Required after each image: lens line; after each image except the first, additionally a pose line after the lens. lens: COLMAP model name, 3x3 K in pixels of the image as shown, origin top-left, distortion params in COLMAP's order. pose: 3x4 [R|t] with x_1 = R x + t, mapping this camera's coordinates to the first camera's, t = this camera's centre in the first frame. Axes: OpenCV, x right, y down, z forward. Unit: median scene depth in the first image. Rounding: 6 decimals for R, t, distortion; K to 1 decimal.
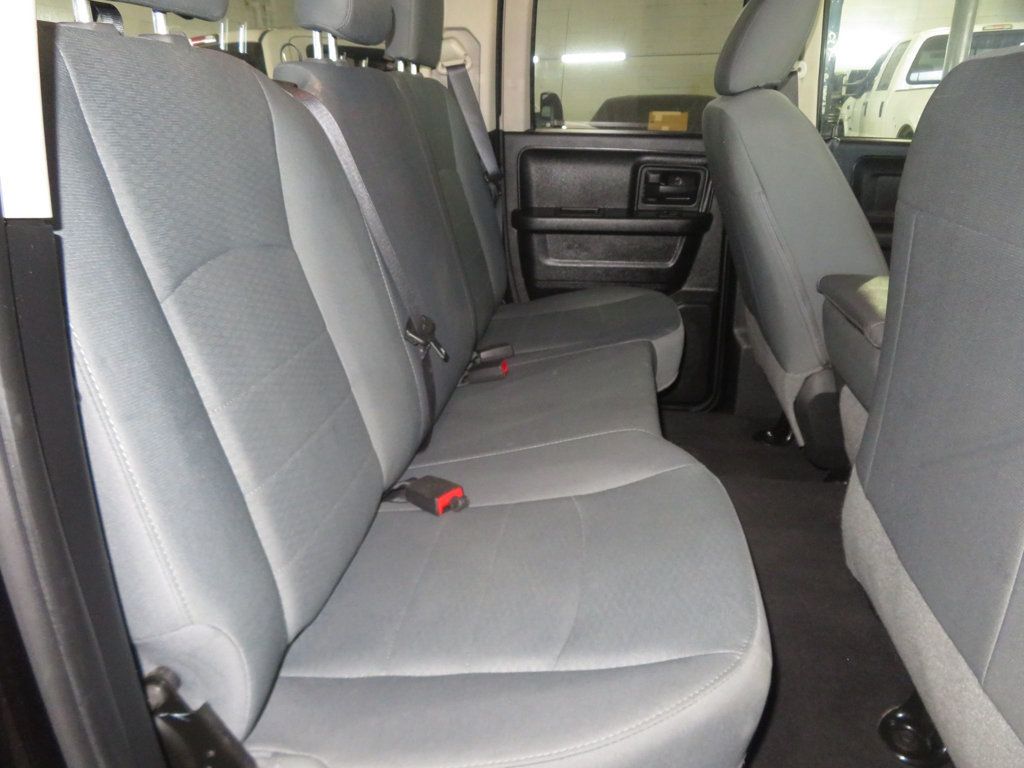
lens RADIAL K [[743.6, 0, 512.0], [0, 743.6, 384.0], [0, 0, 1]] dist [-0.005559, 0.011874]
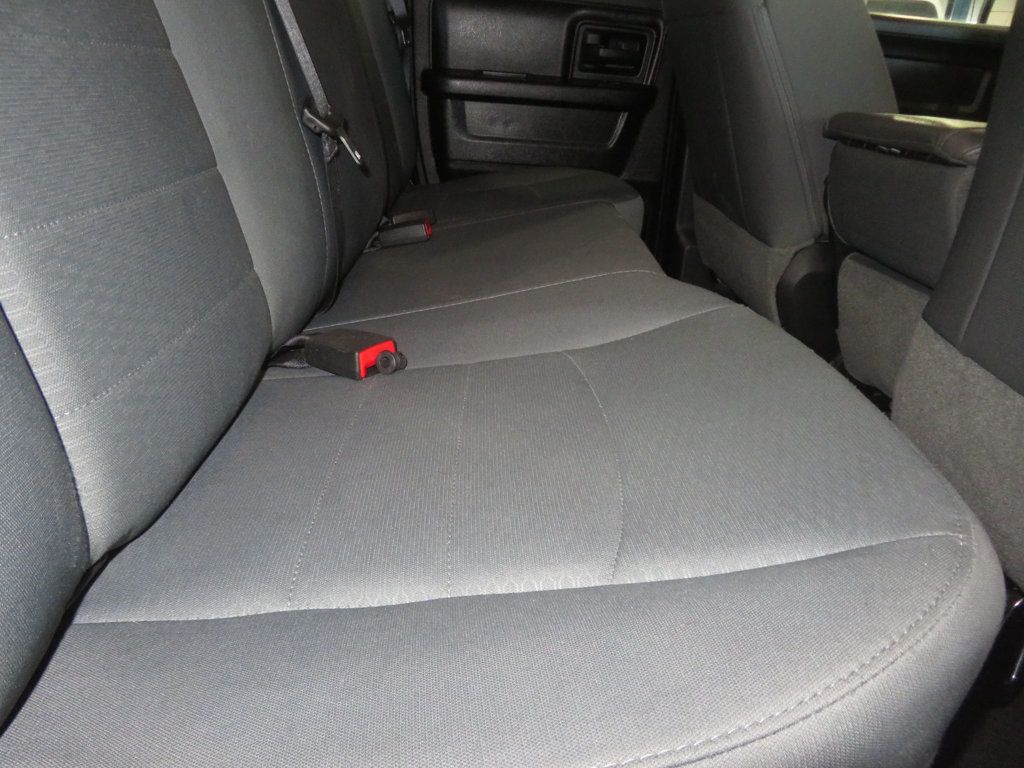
lens RADIAL K [[743.6, 0, 512.0], [0, 743.6, 384.0], [0, 0, 1]] dist [-0.005559, 0.011874]
pose [[0.986247, 0.002767, 0.165253, -0.050964], [-0.010645, 0.998847, 0.046806, 0.101266], [-0.164933, -0.047922, 0.985140, 0.228505]]
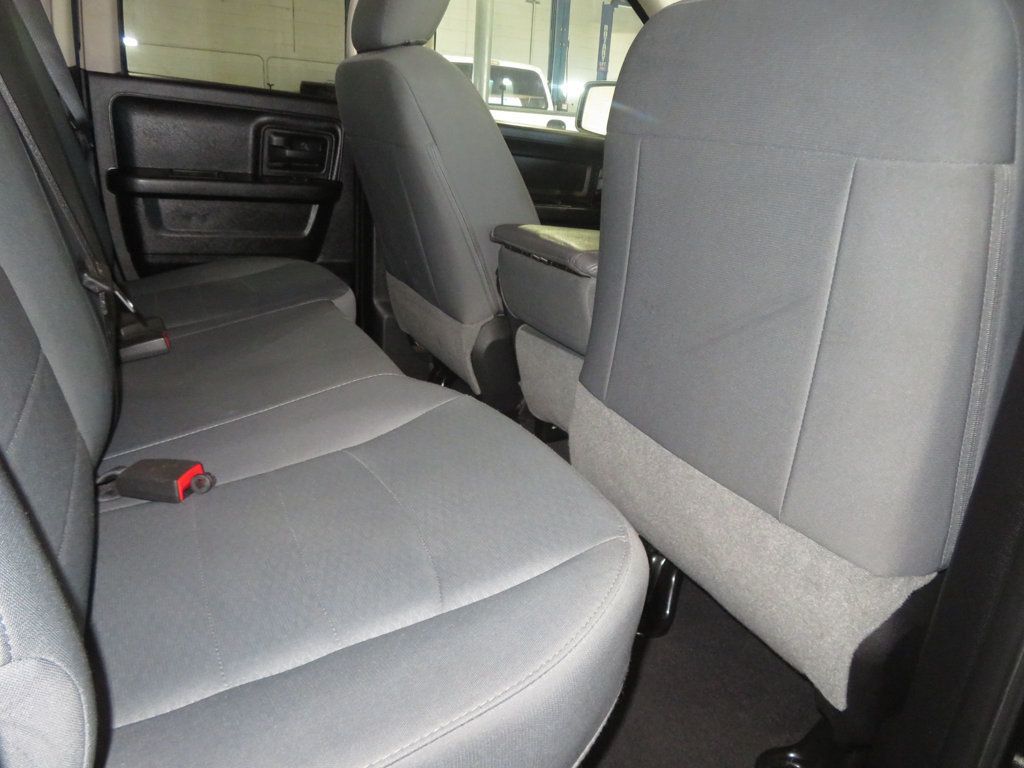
lens RADIAL K [[743.6, 0, 512.0], [0, 743.6, 384.0], [0, 0, 1]] dist [-0.005559, 0.011874]
pose [[0.826602, -0.109619, 0.552009, -0.155149], [0.116542, 0.992927, 0.022662, 0.052209], [-0.550589, 0.045600, 0.833530, 0.104895]]
